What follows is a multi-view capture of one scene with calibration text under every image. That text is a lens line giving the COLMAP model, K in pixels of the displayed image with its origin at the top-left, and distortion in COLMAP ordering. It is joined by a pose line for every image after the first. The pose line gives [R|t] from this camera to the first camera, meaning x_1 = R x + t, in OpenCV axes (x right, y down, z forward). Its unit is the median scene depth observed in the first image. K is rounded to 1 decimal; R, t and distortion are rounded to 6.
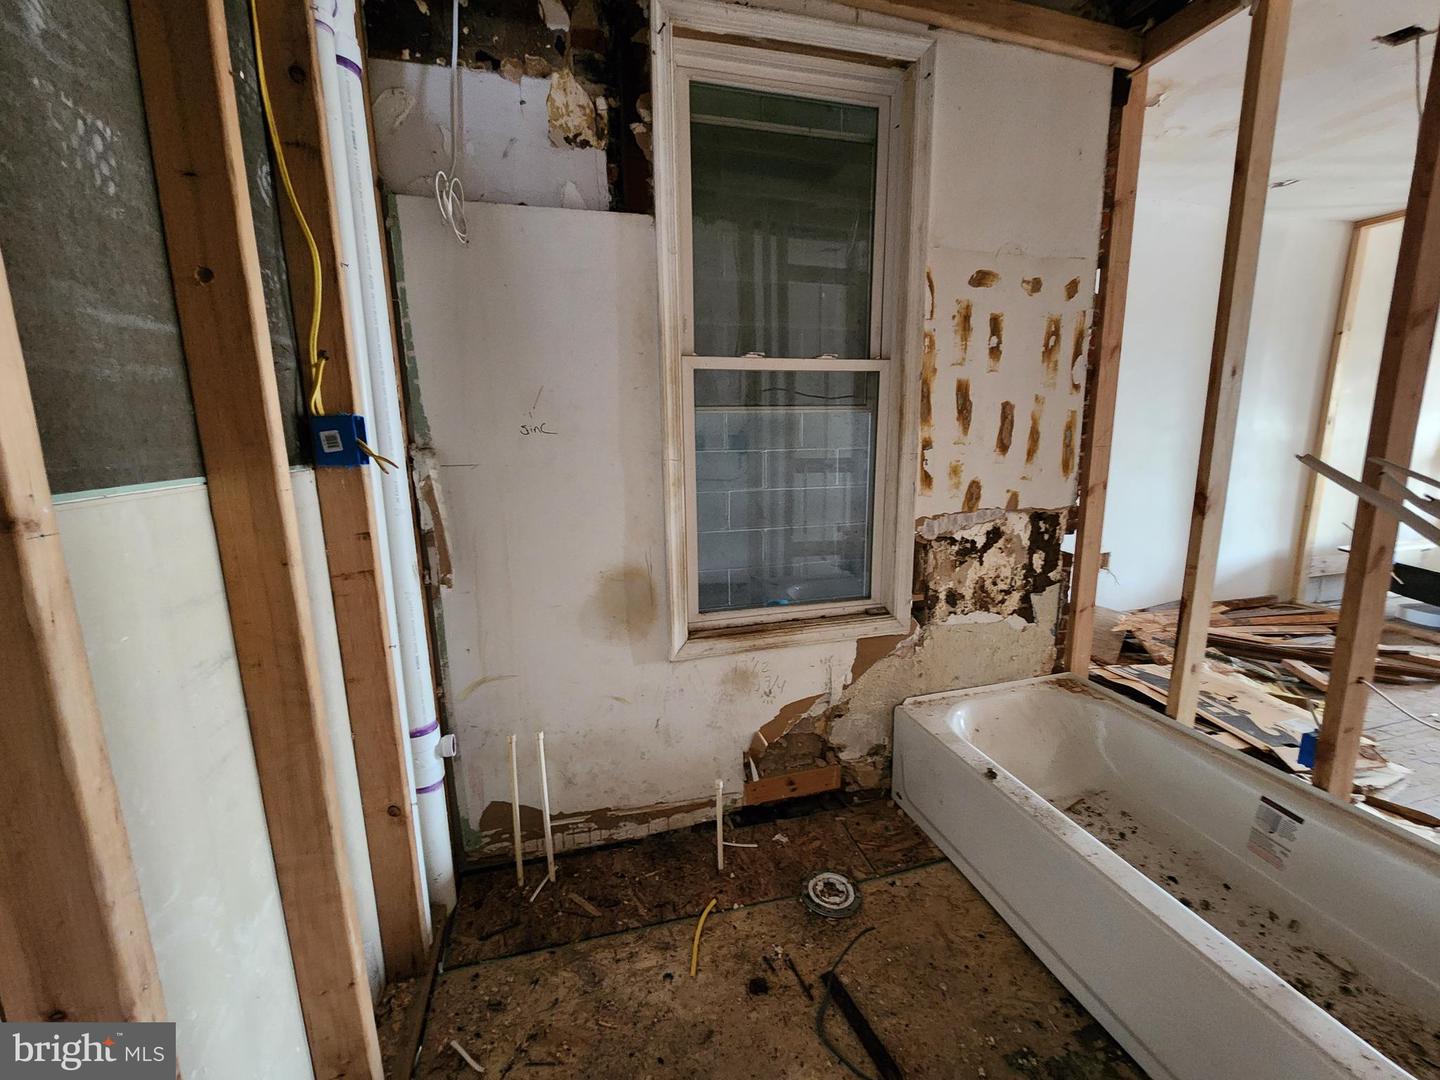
lens RADIAL K [[588.6, 0, 724.3], [0, 588.6, 543.5], [0, 0, 1]] dist [-0.000873, -0.001357]
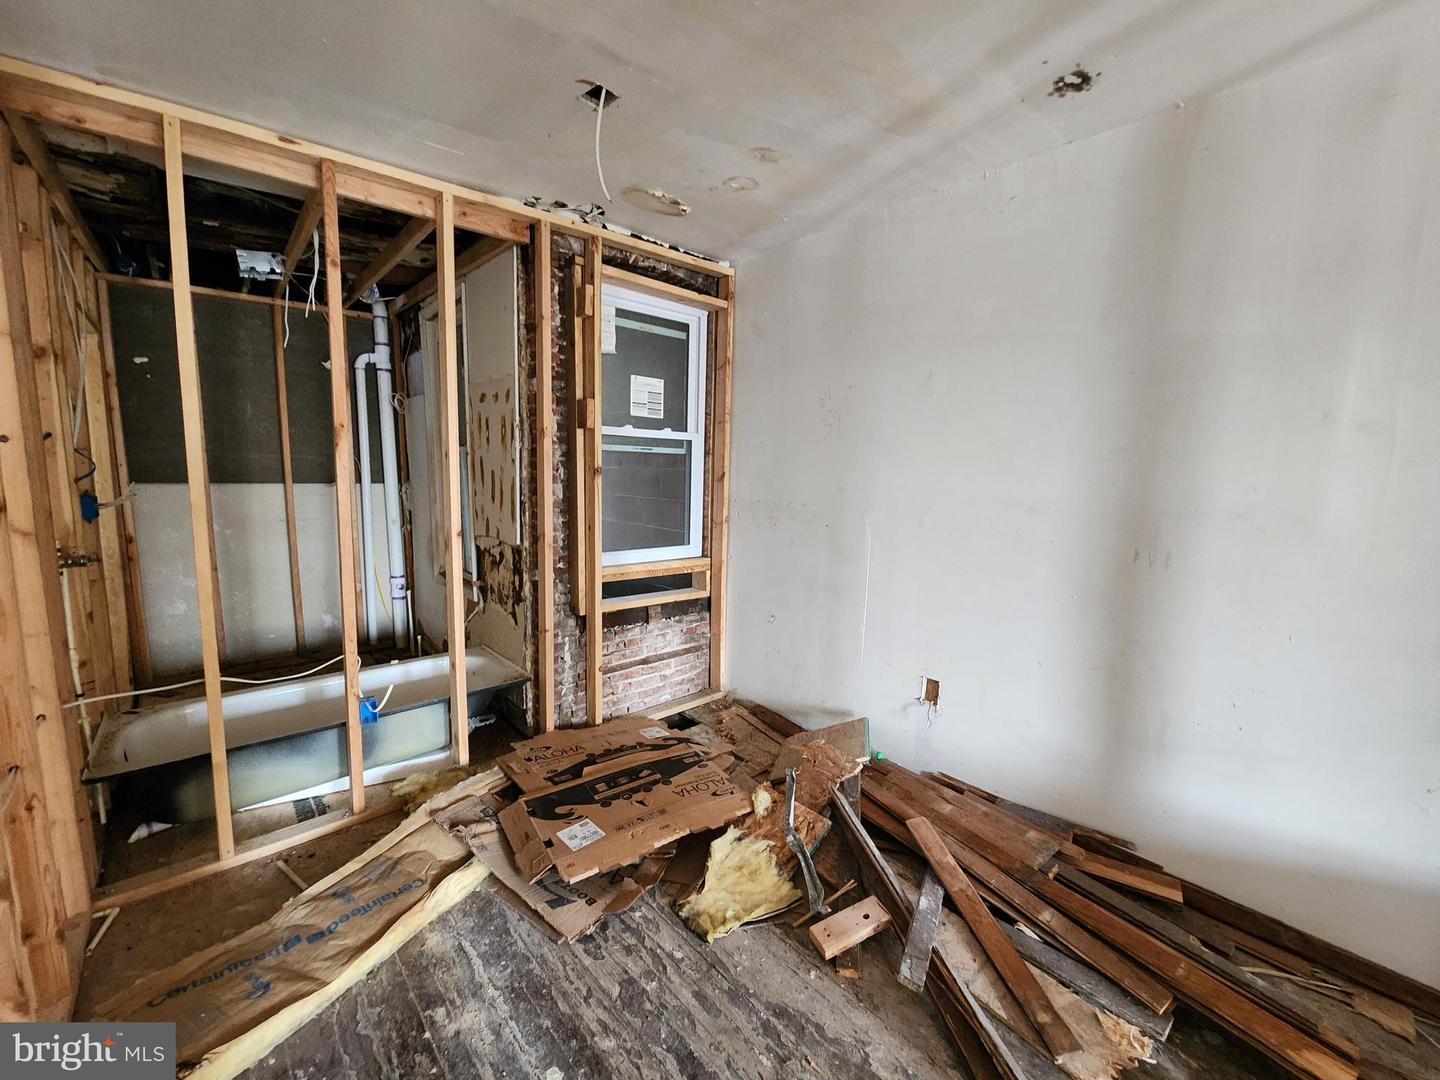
lens RADIAL K [[587.8, 0, 727.8], [0, 587.8, 543.6], [0, 0, 1]] dist [-0.001201, 0.000760]
pose [[0.444819, 0.141640, -0.884350, 2.113915], [-0.193762, 0.979250, 0.059379, -0.255300], [0.874410, 0.144941, 0.463033, 0.824692]]
